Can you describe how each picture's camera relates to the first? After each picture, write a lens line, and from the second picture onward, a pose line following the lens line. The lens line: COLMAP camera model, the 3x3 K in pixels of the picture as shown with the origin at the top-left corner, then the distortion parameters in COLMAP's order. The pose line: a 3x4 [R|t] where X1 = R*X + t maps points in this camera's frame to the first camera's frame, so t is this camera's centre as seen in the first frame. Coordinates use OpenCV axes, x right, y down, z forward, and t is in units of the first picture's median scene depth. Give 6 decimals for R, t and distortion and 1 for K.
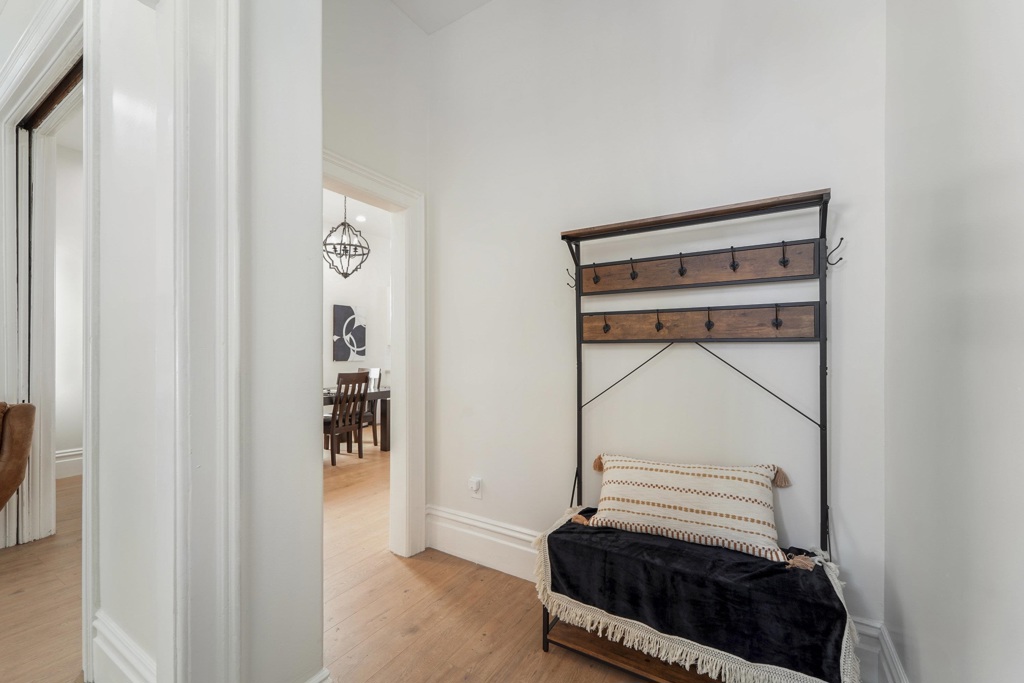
lens RADIAL K [[424.8, 0, 505.7], [0, 424.8, 351.4], [0, 0, 1]] dist [0.001686, 0.000018]
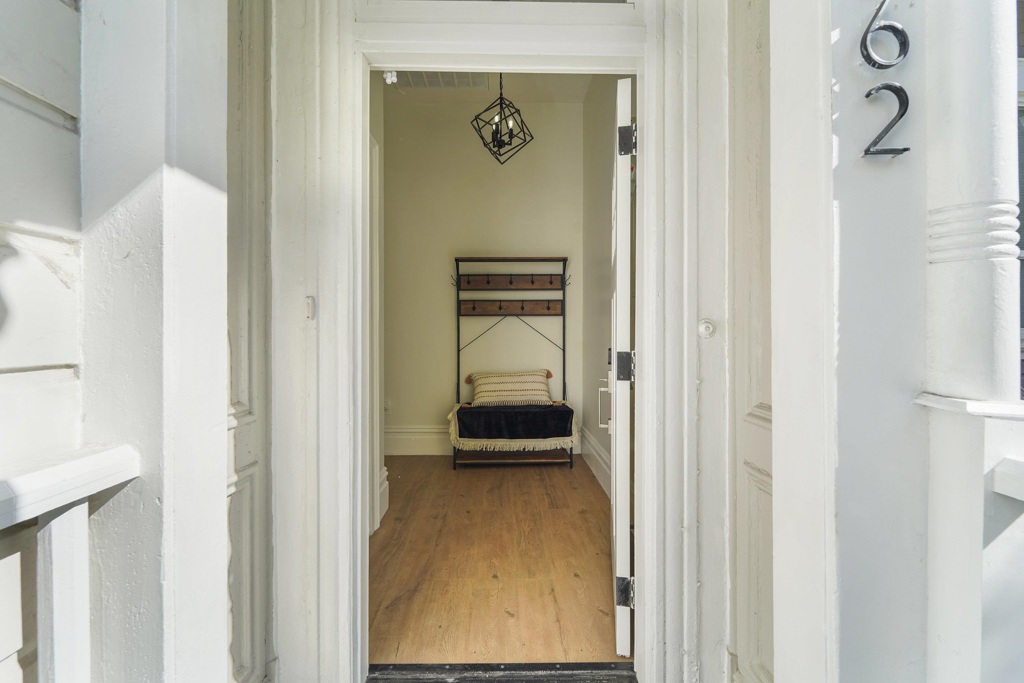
lens RADIAL K [[416.6, 0, 512.0], [0, 416.6, 341.5], [0, 0, 1]] dist [-0.000283, -0.000017]
pose [[0.839774, -0.014936, 0.542731, -0.748760], [0.005087, 0.999794, 0.019645, 0.069626], [-0.542913, -0.013736, 0.839677, -0.791952]]
